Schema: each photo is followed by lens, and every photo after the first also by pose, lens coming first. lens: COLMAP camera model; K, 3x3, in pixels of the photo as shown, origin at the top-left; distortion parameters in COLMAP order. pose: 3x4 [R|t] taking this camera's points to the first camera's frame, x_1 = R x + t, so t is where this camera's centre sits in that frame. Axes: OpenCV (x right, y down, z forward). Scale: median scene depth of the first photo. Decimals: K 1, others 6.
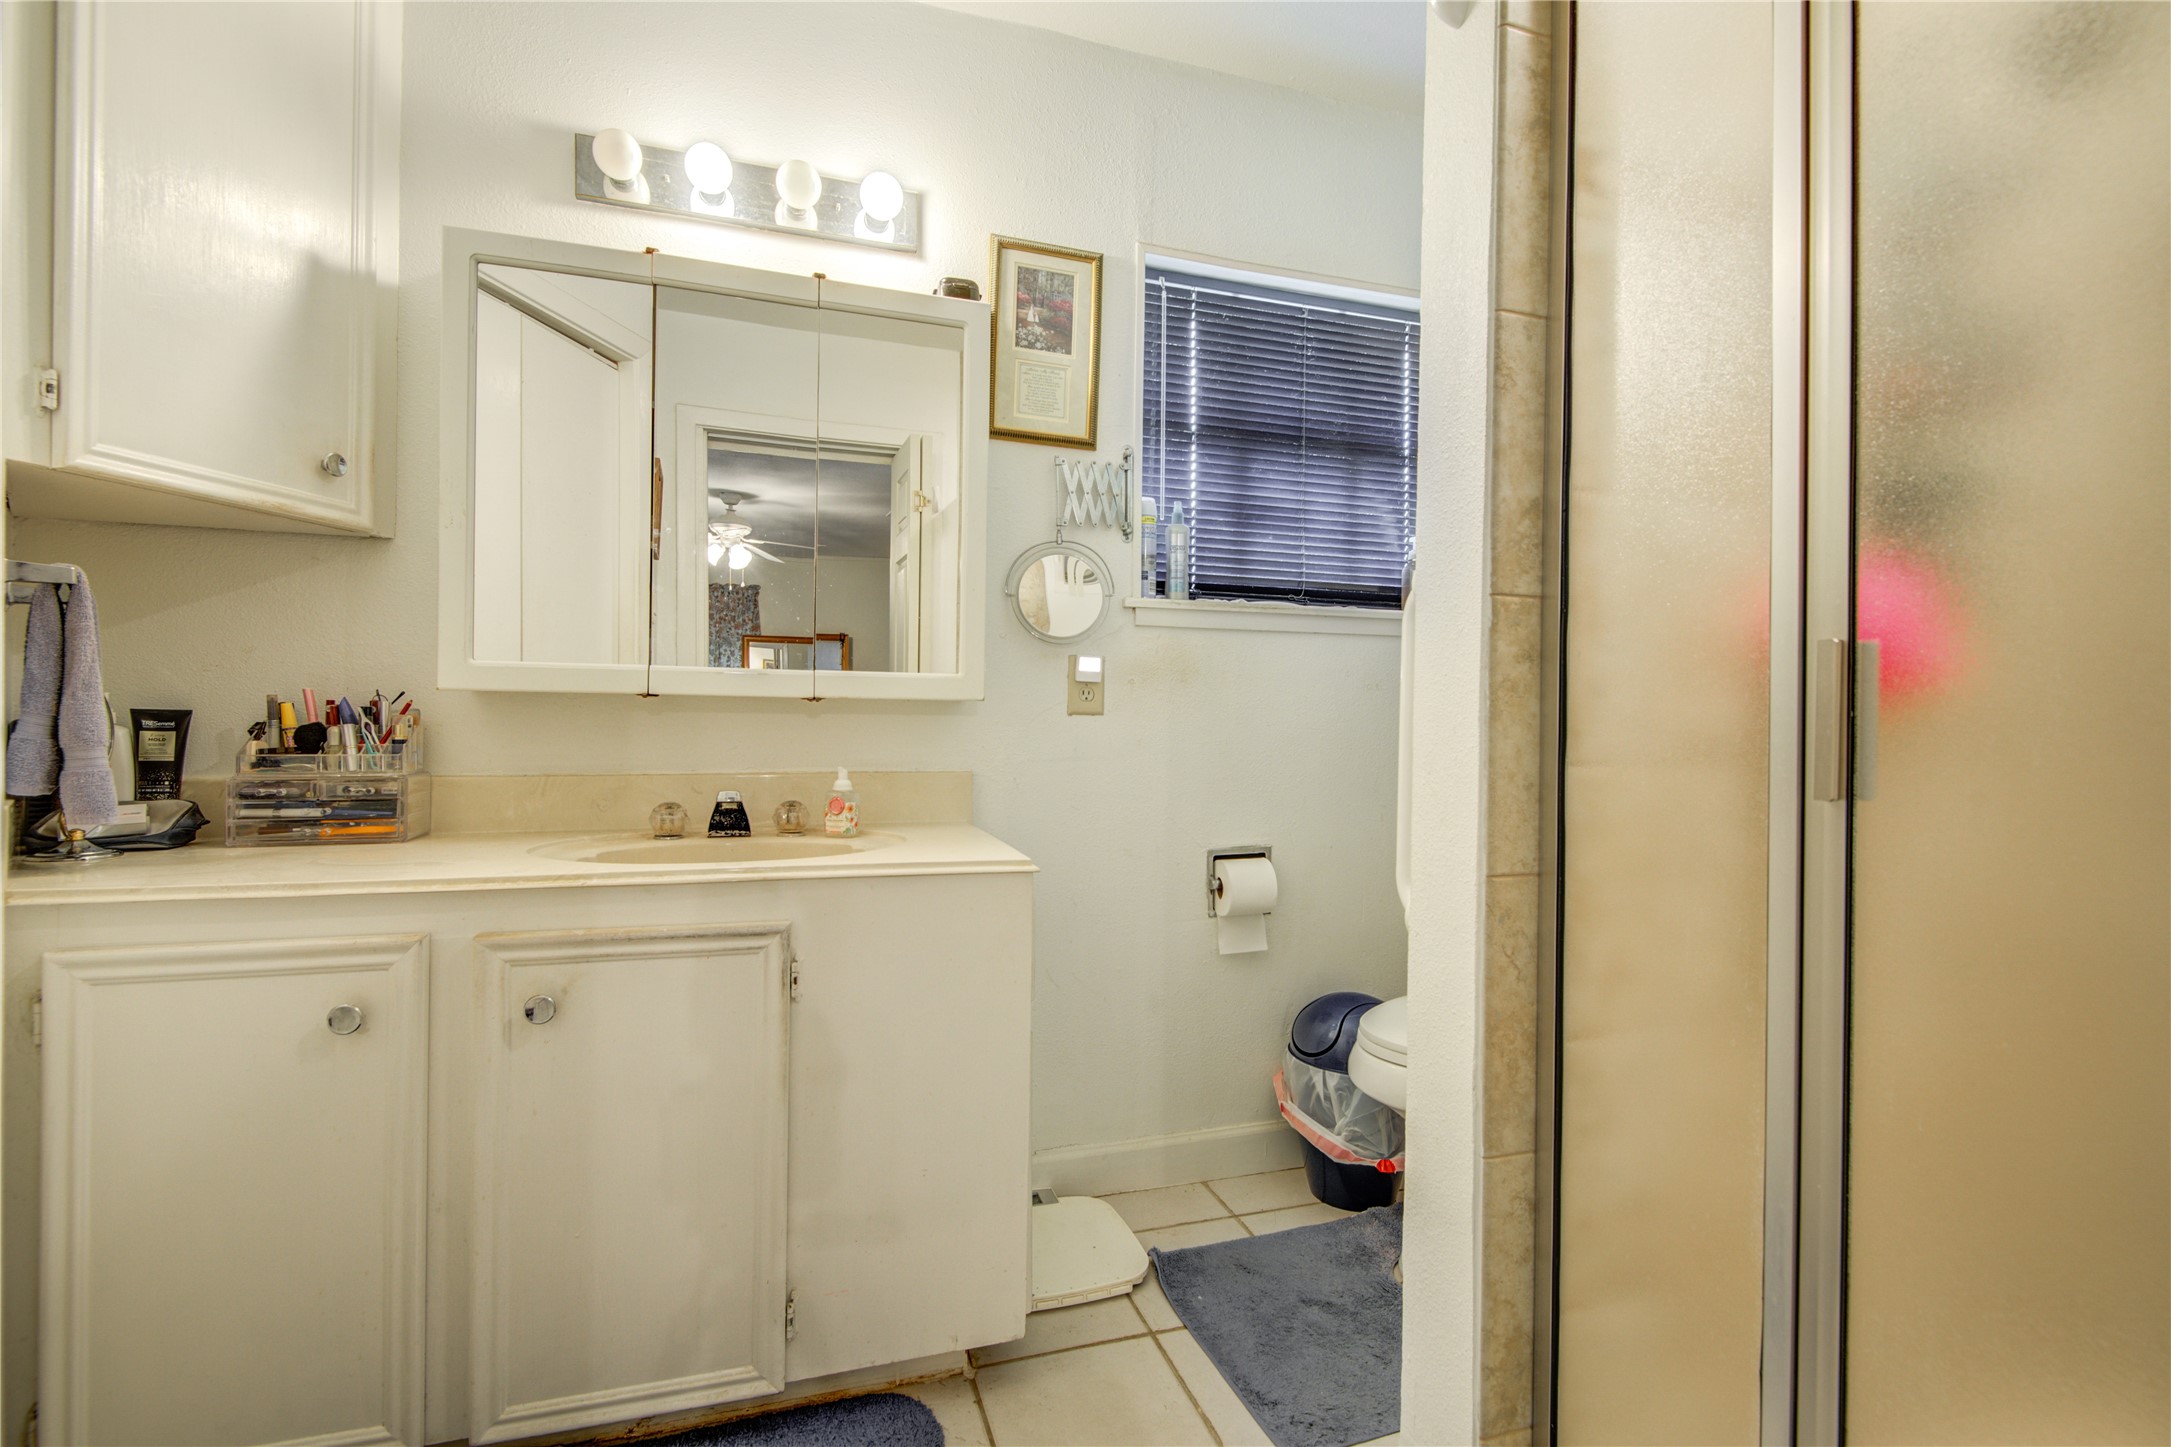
lens RADIAL K [[981.9, 0, 1087.1], [0, 981.9, 732.6], [0, 0, 1]] dist [-0.006113, -0.000989]
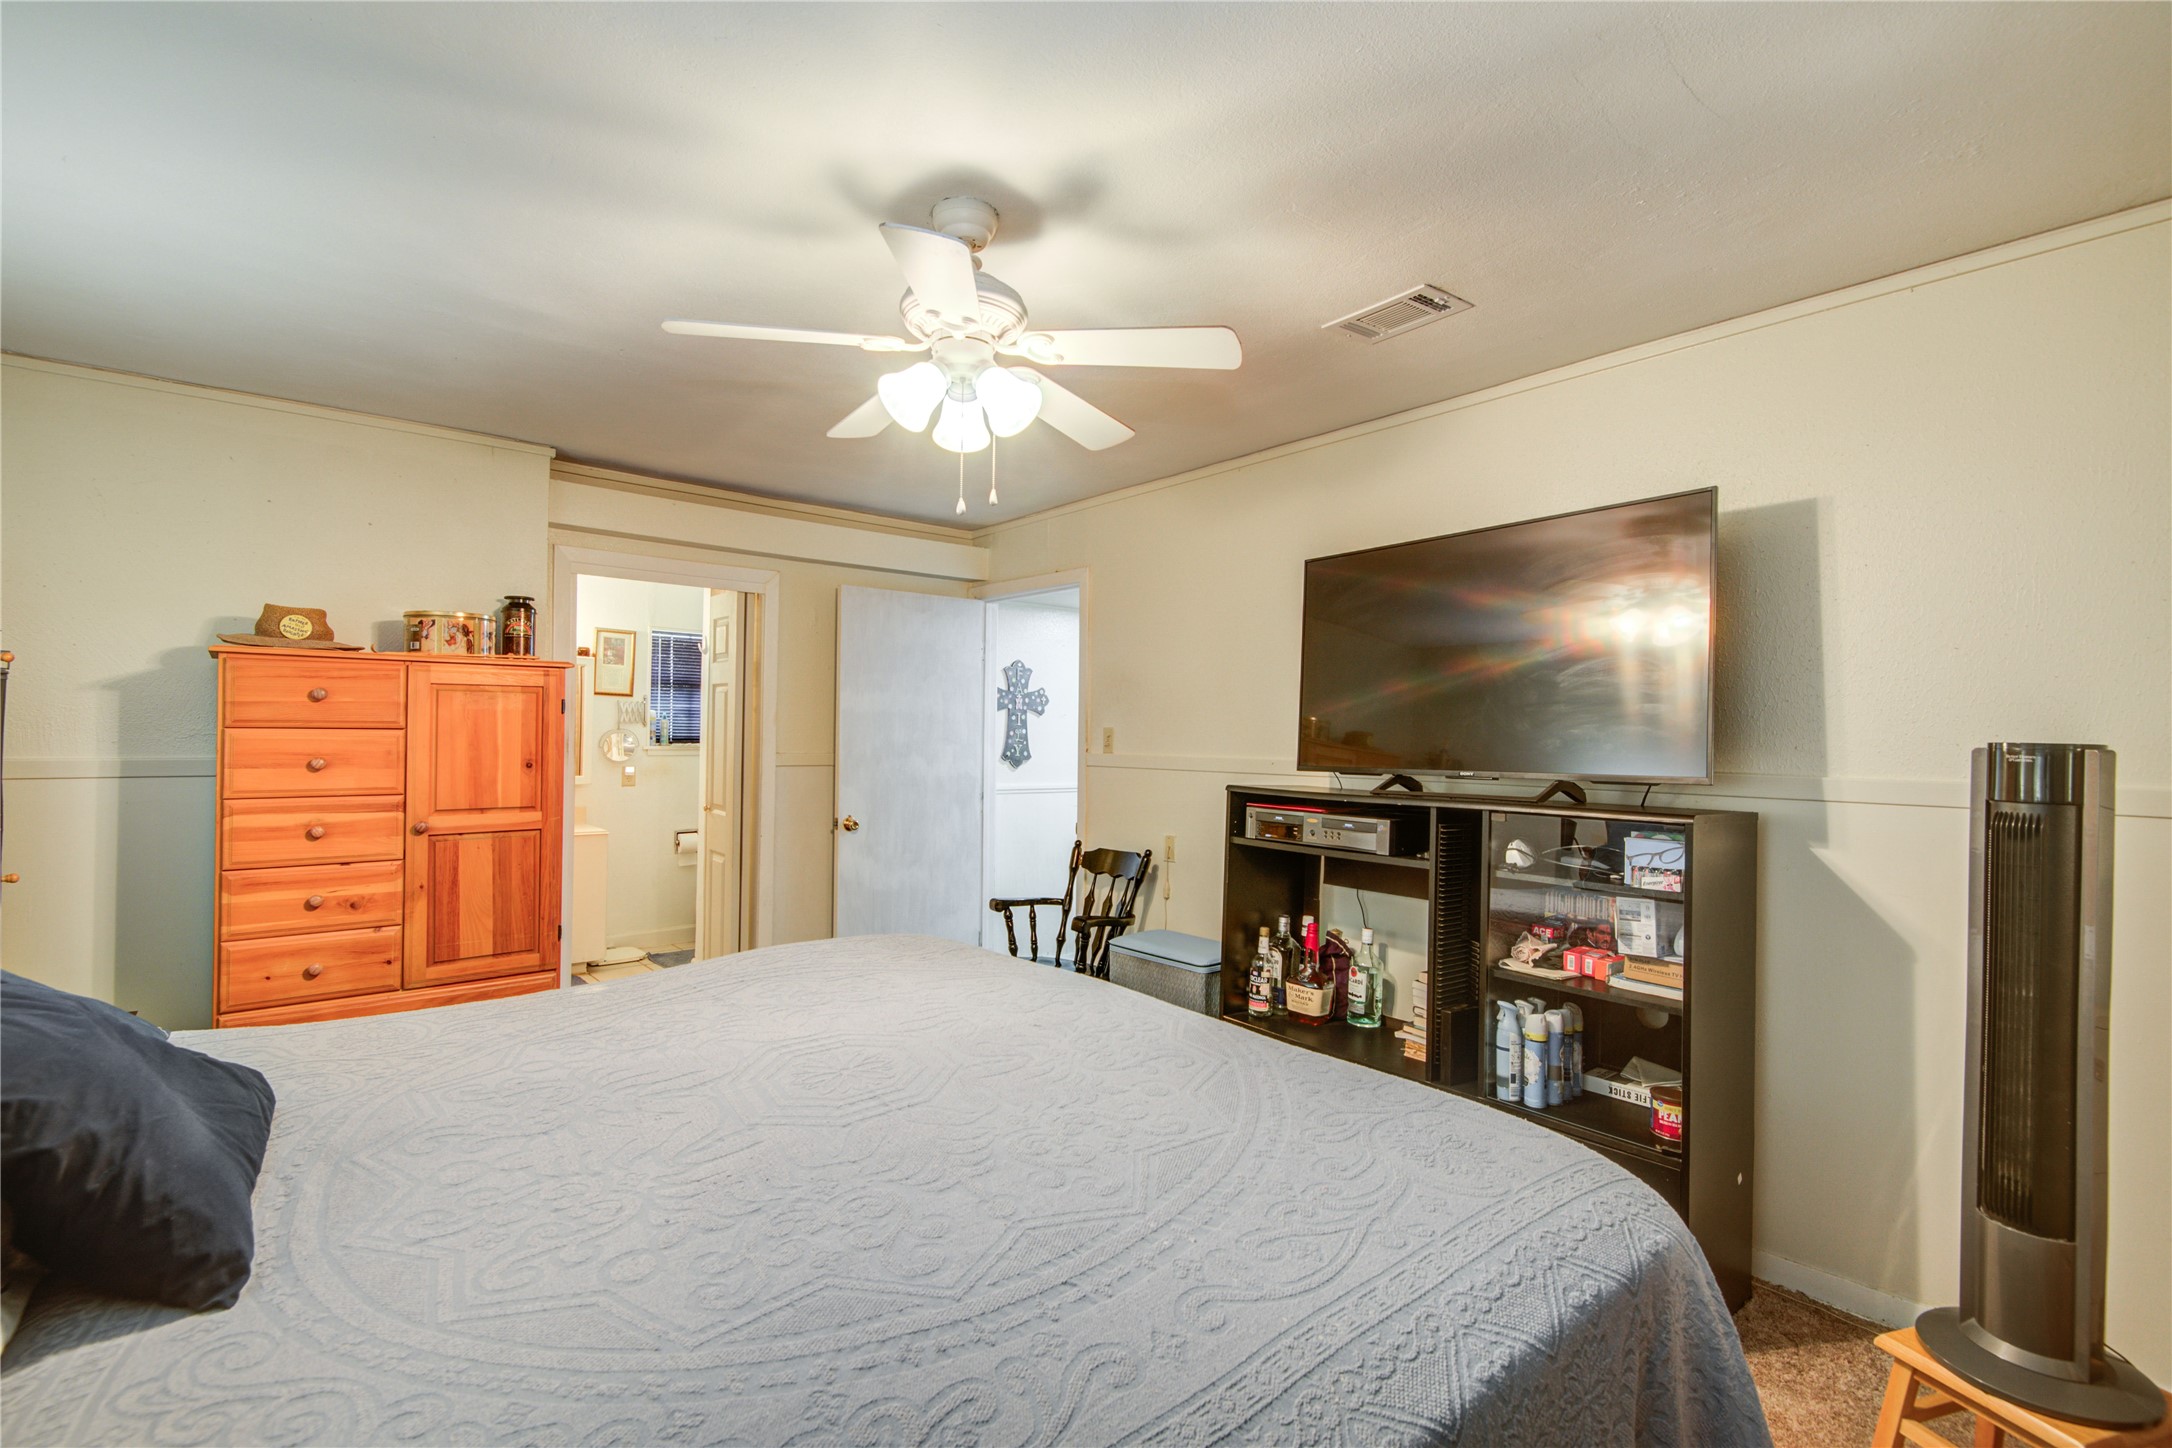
lens RADIAL K [[982.3, 0, 1083.7], [0, 982.3, 725.8], [0, 0, 1]] dist [-0.006113, -0.000989]
pose [[0.925119, 0.006614, 0.379620, 0.141501], [-0.007892, 0.999967, 0.001813, -0.212040], [-0.379595, -0.004673, 0.925141, -2.205816]]
